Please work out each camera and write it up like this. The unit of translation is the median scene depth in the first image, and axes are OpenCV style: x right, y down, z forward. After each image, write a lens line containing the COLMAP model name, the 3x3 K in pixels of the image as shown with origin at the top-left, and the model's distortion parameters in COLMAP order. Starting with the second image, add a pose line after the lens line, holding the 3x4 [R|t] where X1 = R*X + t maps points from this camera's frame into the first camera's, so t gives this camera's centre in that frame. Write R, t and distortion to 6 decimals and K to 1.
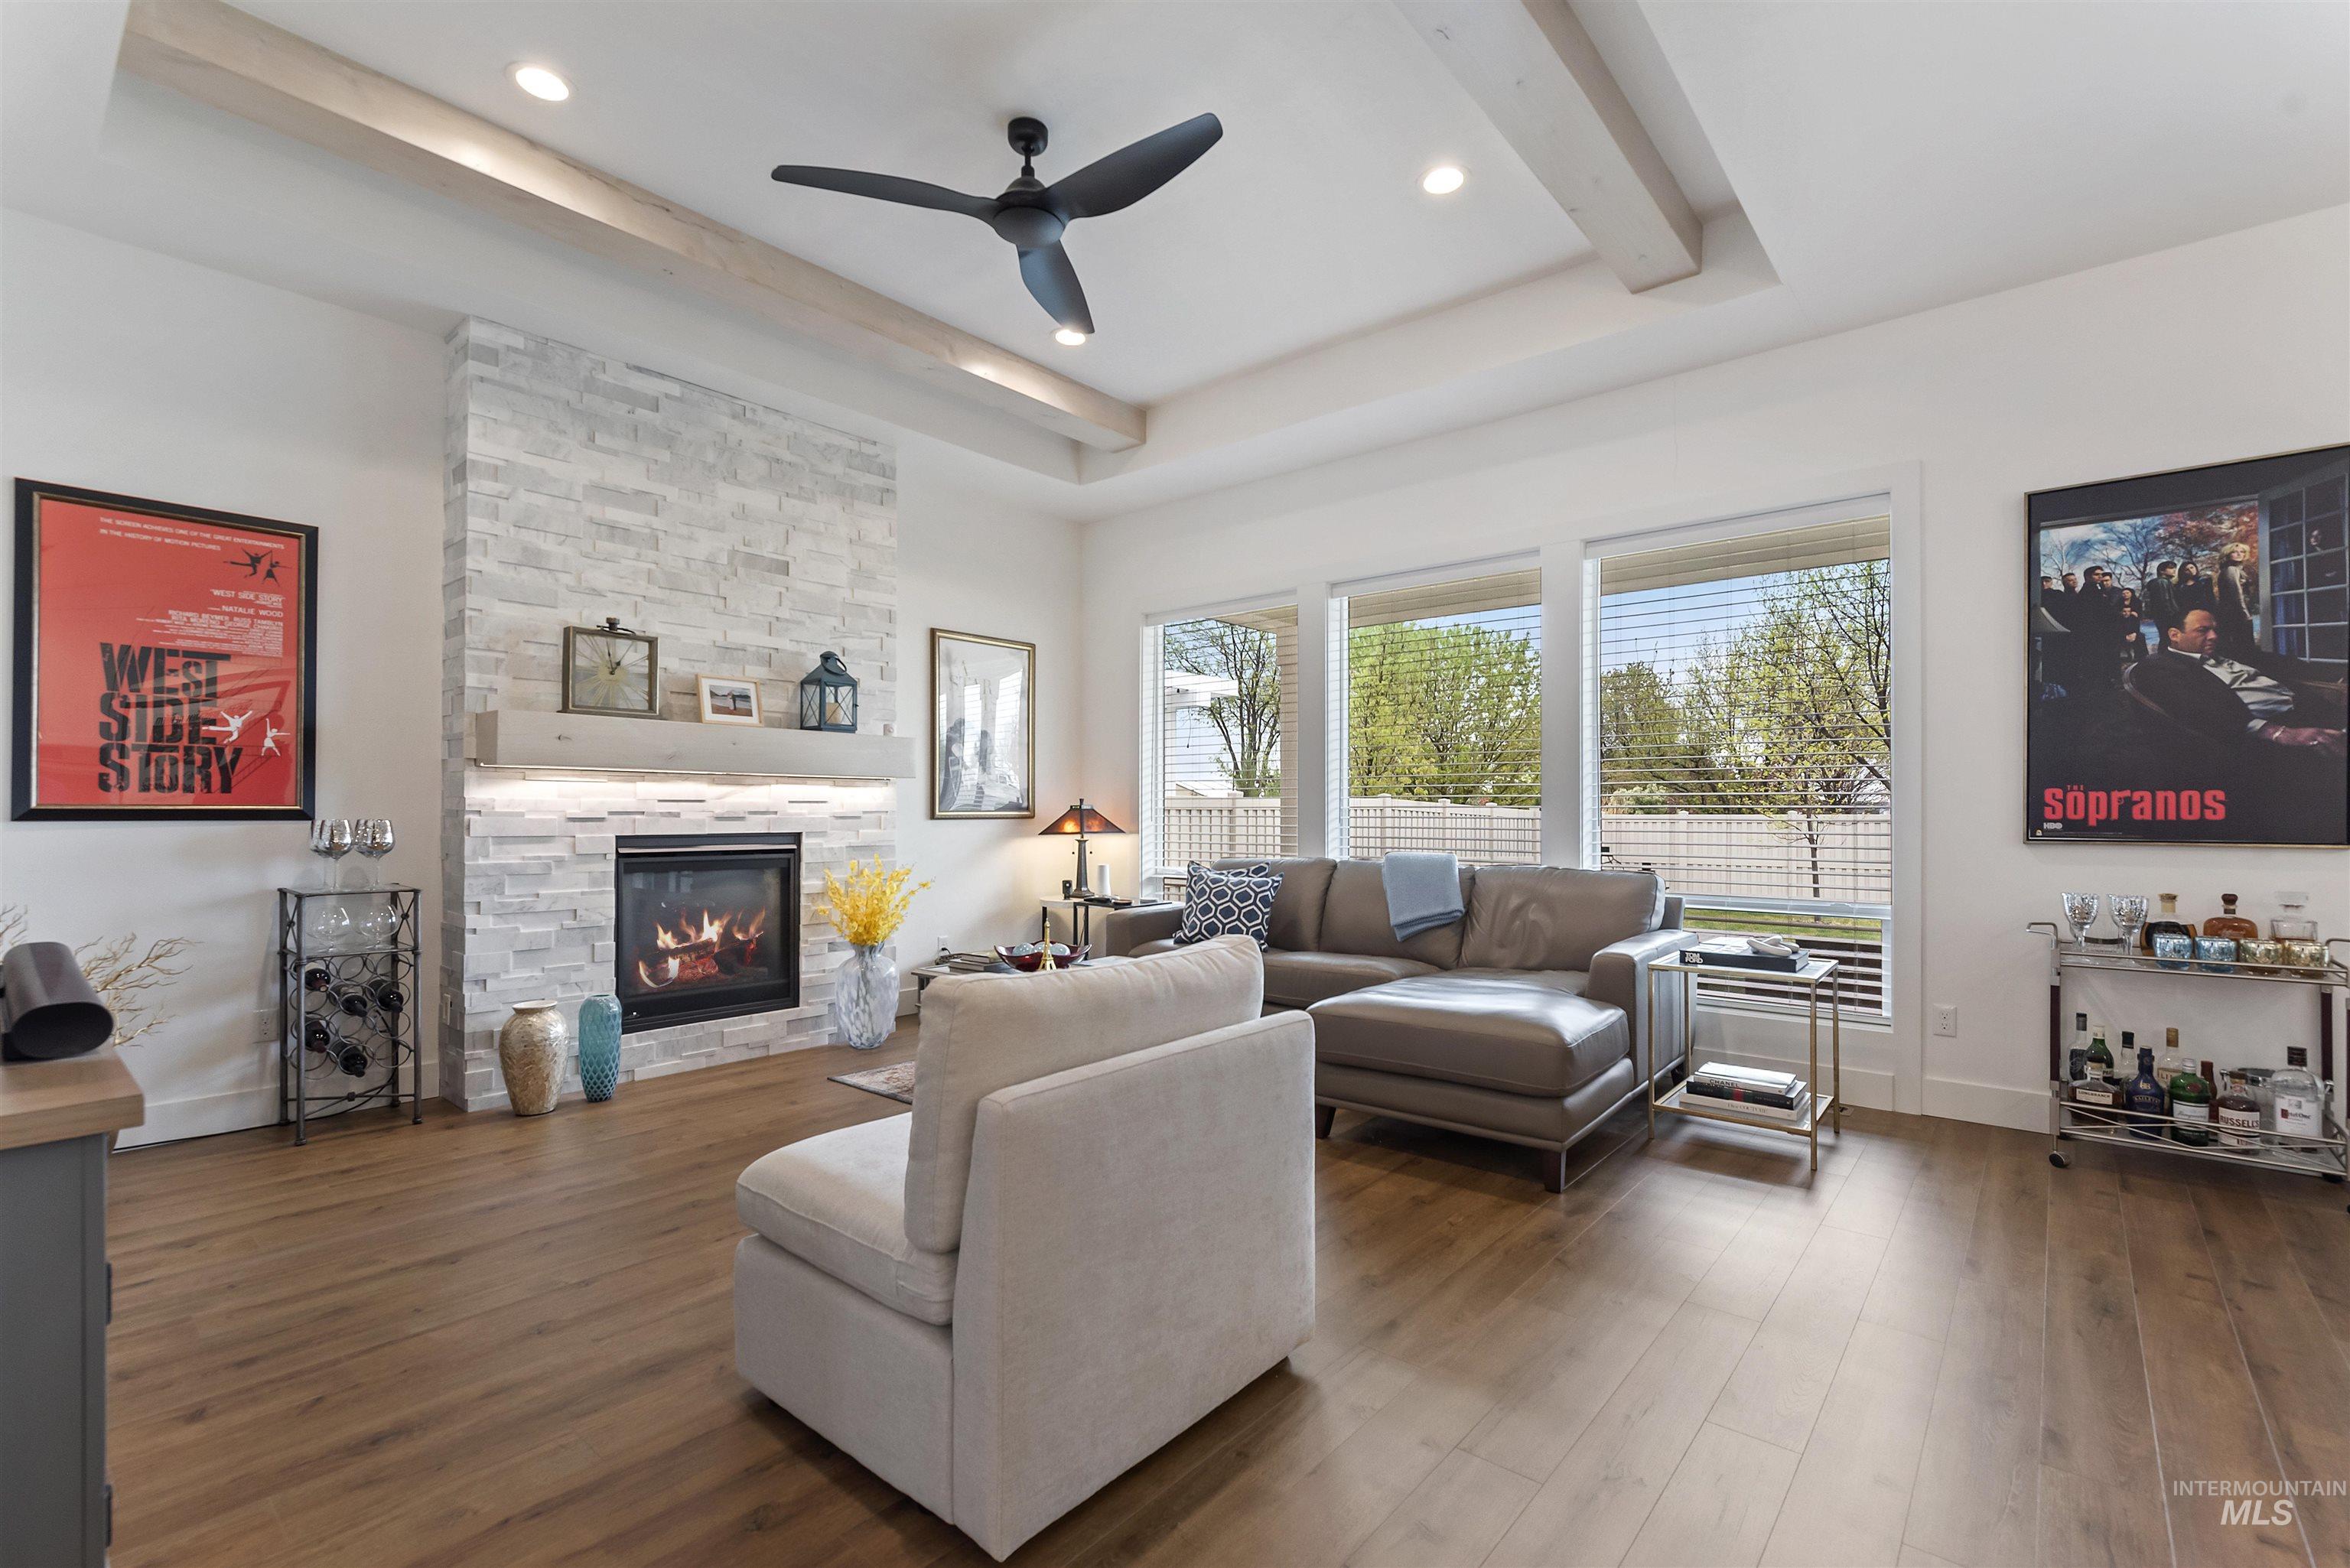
lens RADIAL K [[1040.1, 0, 1186.1], [0, 1040.1, 805.7], [0, 0, 1]] dist [-0.000518, 0.000003]
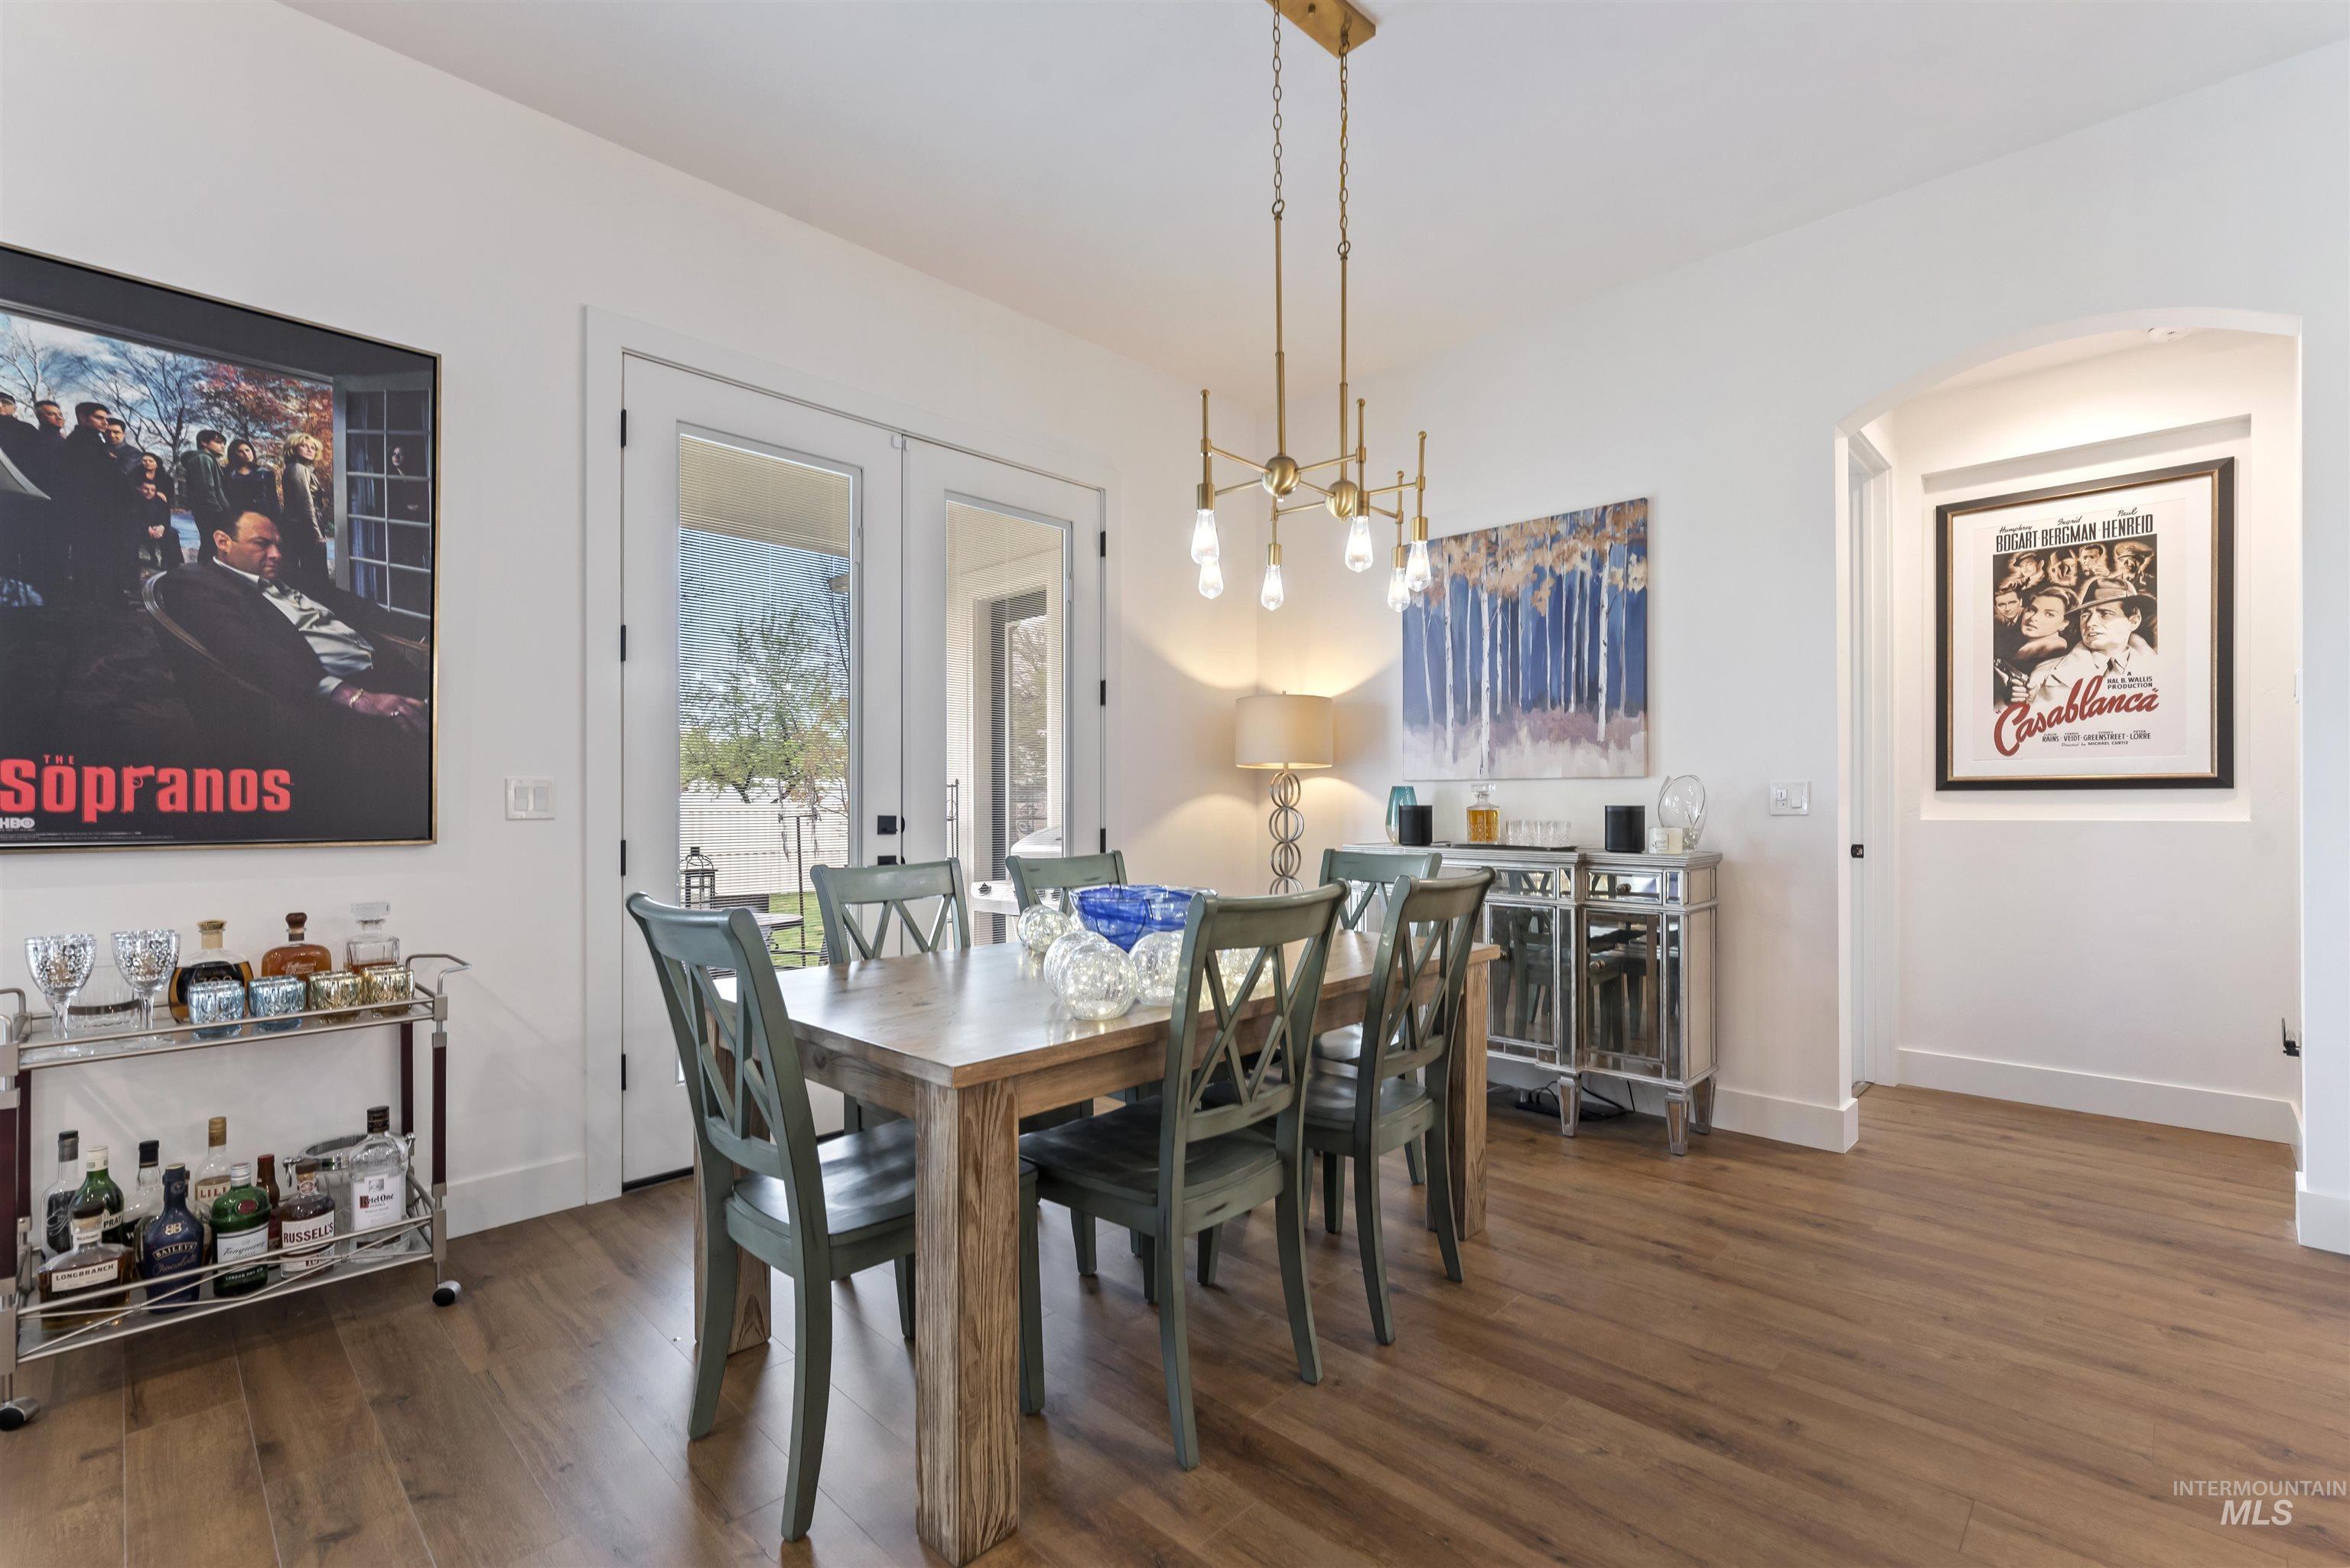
lens RADIAL K [[1040.1, 0, 1186.1], [0, 1040.1, 805.7], [0, 0, 1]] dist [-0.000518, 0.000003]
pose [[0.072326, -0.002339, 0.997378, 0.304764], [-0.005090, 0.999983, 0.002714, 0.004613], [-0.997368, -0.005273, 0.072313, 0.307983]]
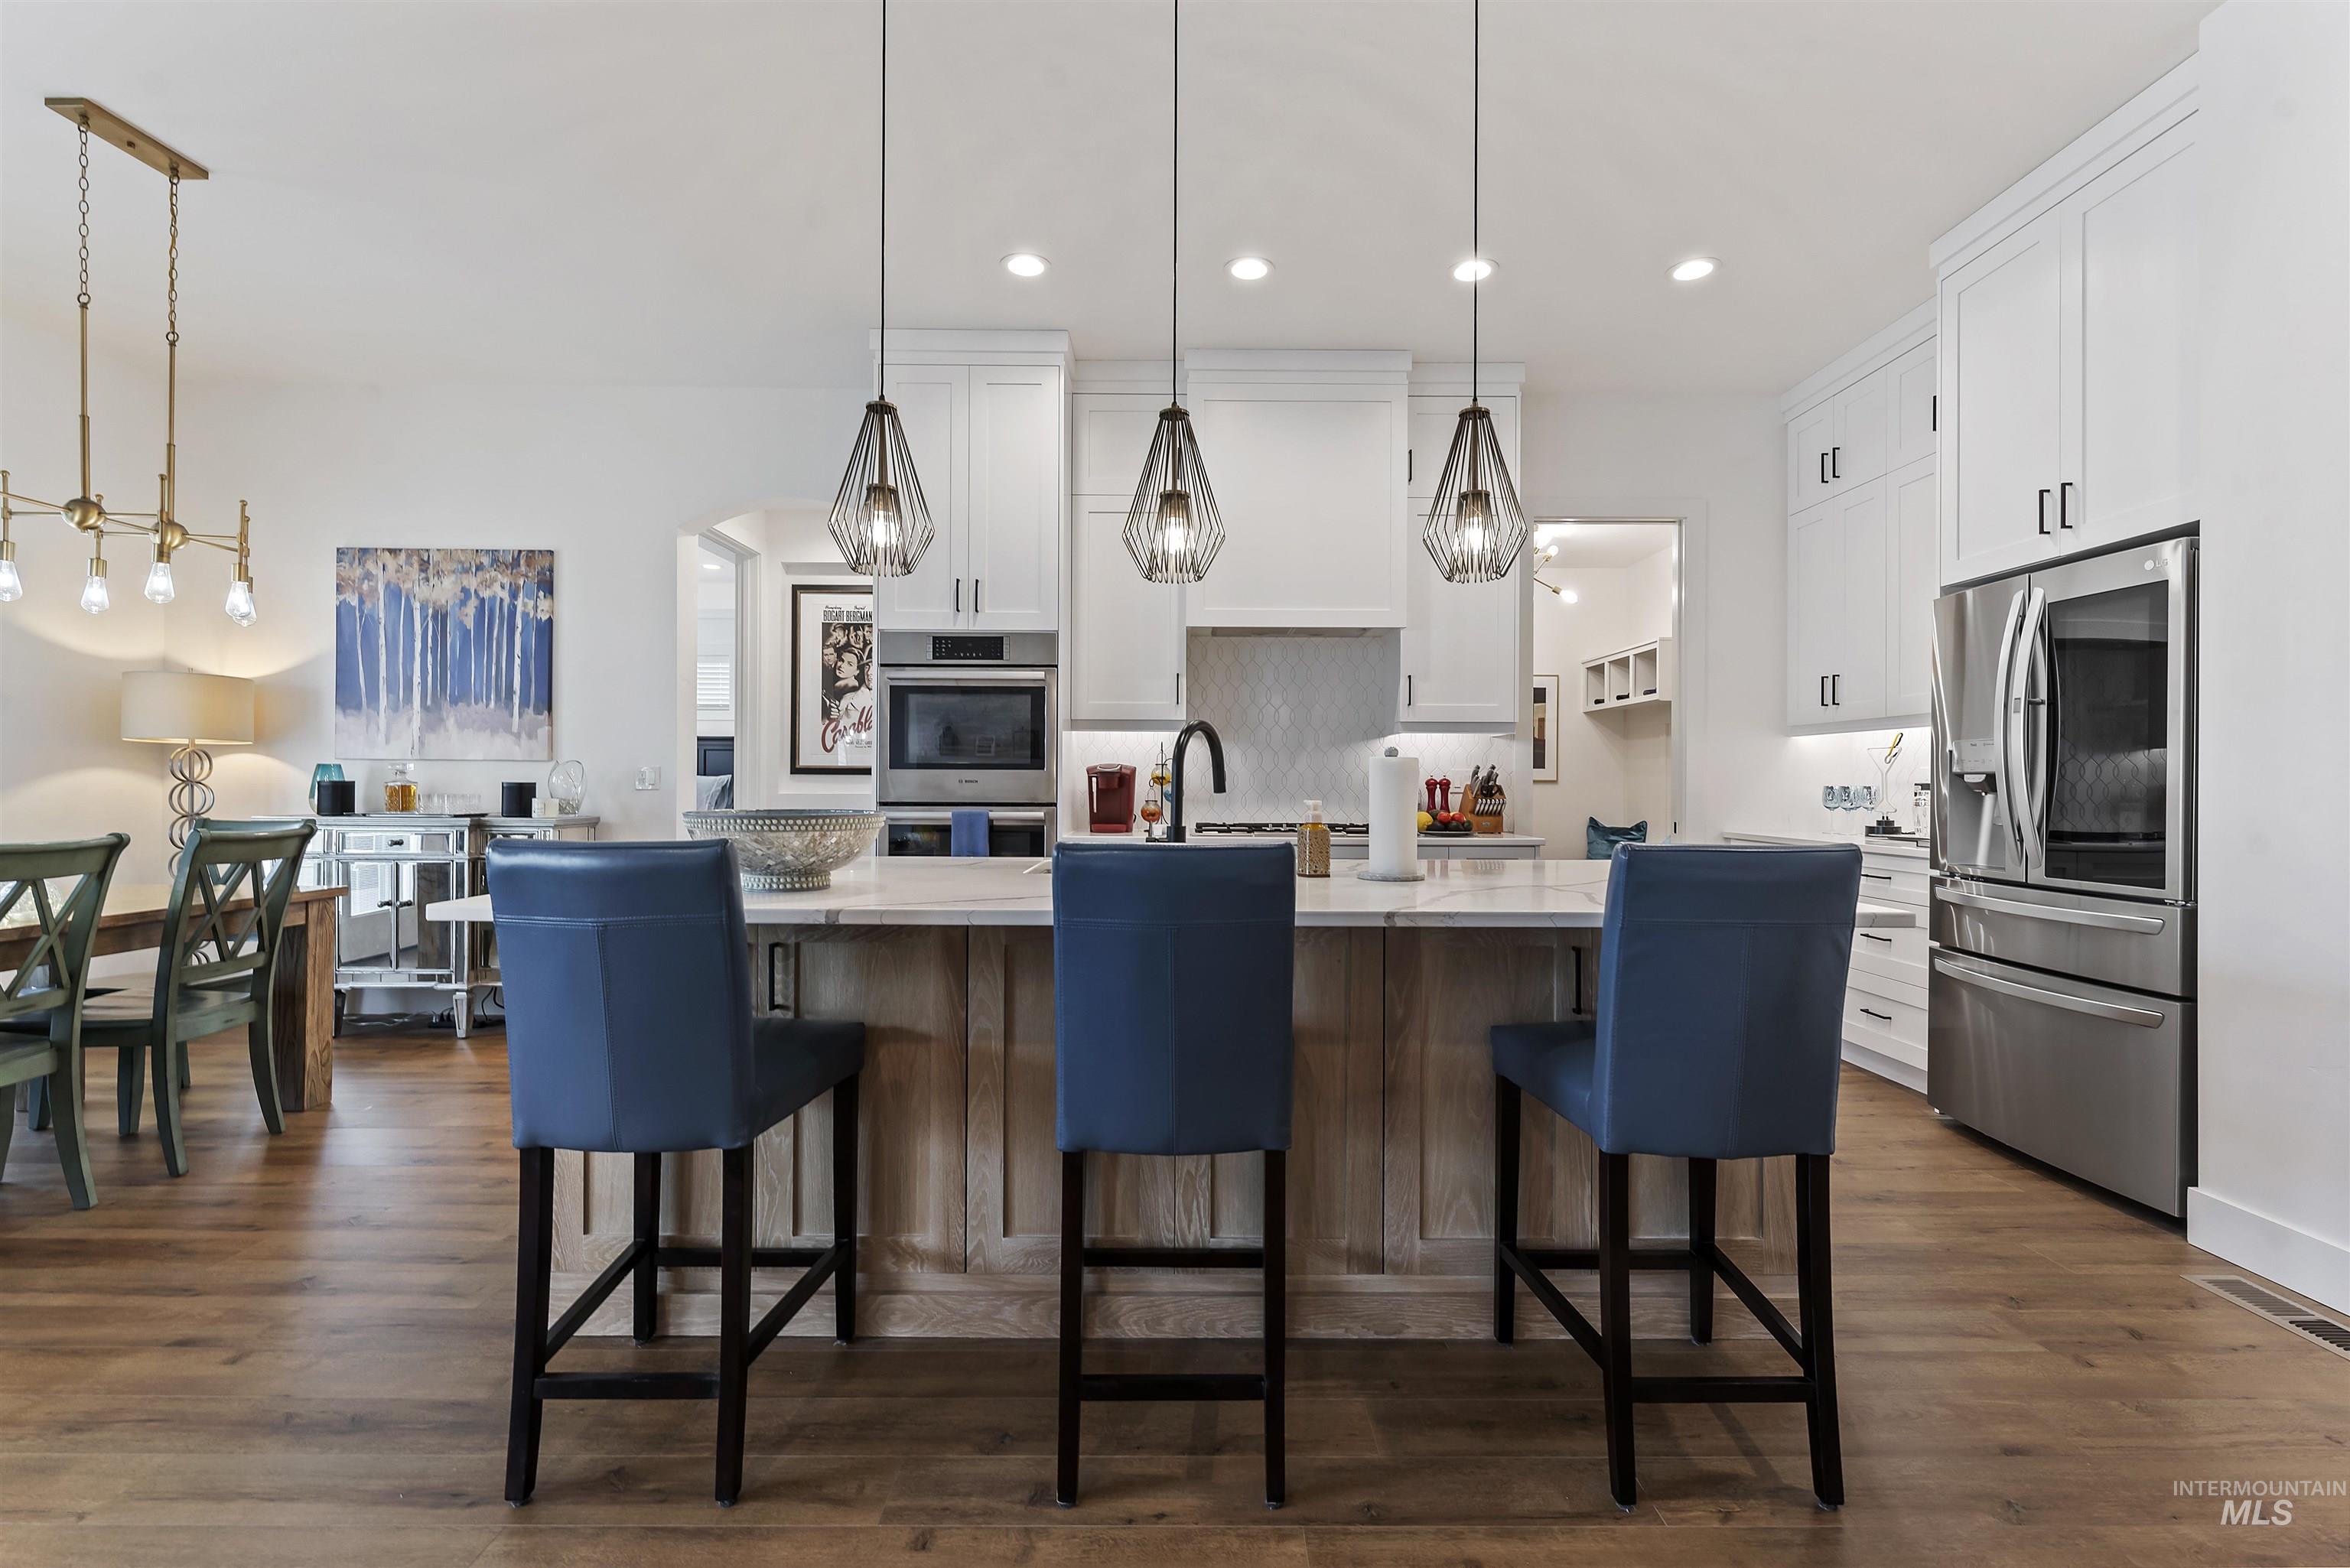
lens RADIAL K [[1018.1, 0, 1175.0], [0, 1018.1, 784.0], [0, 0, 1]] dist [0.025384, -0.011889]
pose [[-0.638553, -0.003205, 0.769571, -0.218027], [-0.011347, 0.999922, -0.005252, 0.004969], [-0.769494, -0.012086, -0.638540, 0.150399]]
